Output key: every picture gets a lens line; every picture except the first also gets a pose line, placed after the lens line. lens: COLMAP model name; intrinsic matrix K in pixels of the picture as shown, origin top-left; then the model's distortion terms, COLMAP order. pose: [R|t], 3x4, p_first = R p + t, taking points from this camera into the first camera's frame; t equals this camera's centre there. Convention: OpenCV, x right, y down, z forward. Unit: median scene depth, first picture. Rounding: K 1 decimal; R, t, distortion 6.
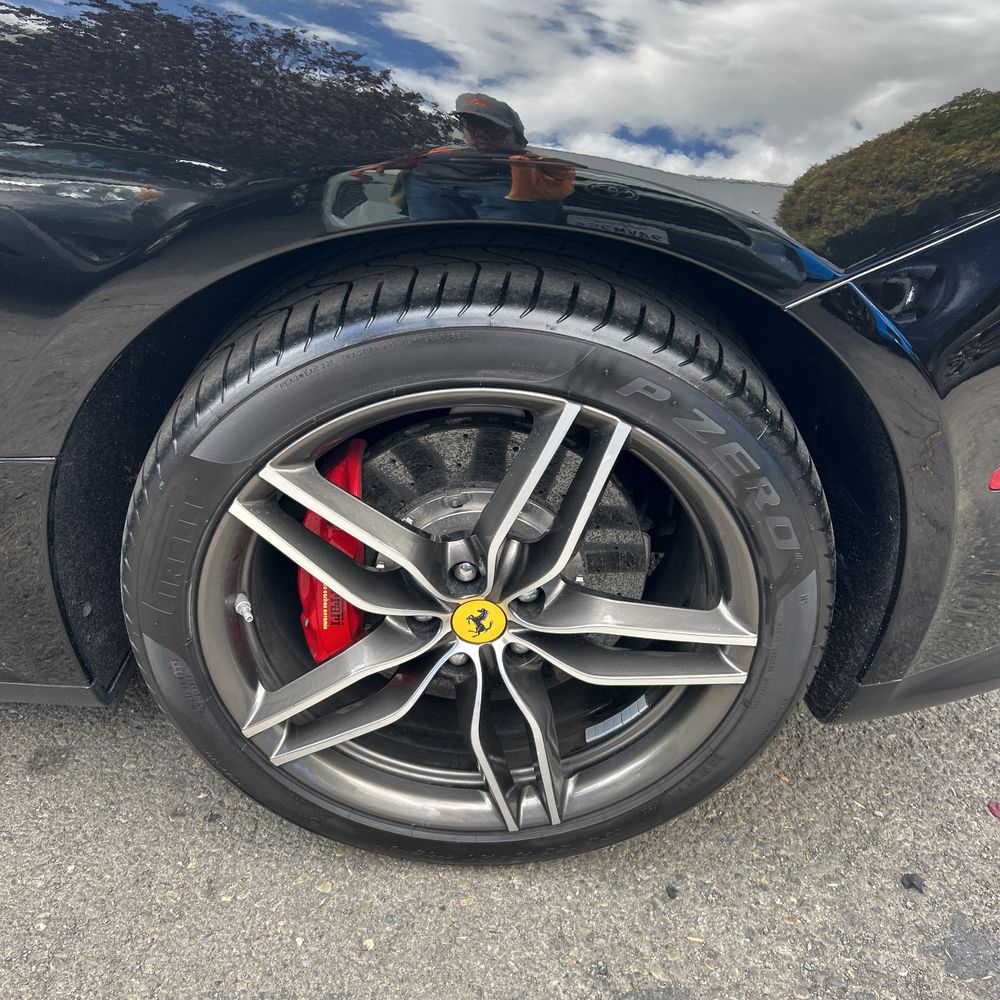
lens RADIAL K [[994.5, 0, 511.1], [0, 994.5, 477.7], [0, 0, 1]] dist [0.001003, 0.000000]
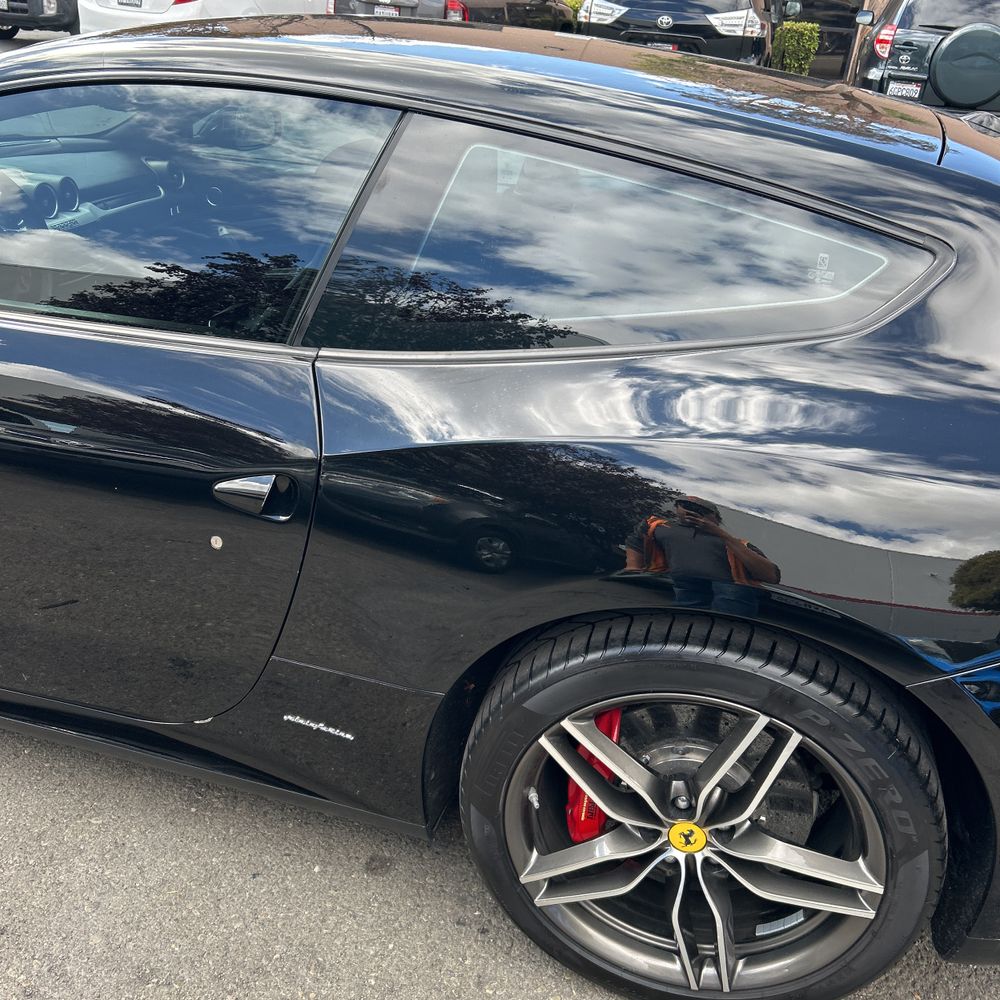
lens RADIAL K [[994.5, 0, 497.3], [0, 994.5, 478.1], [0, 0, 1]] dist [0.001003, 0.000000]
pose [[0.964051, 0.108691, -0.242471, -0.004316], [-0.135916, 0.985813, -0.098491, -0.198277], [0.228326, 0.127906, 0.965146, -0.562290]]
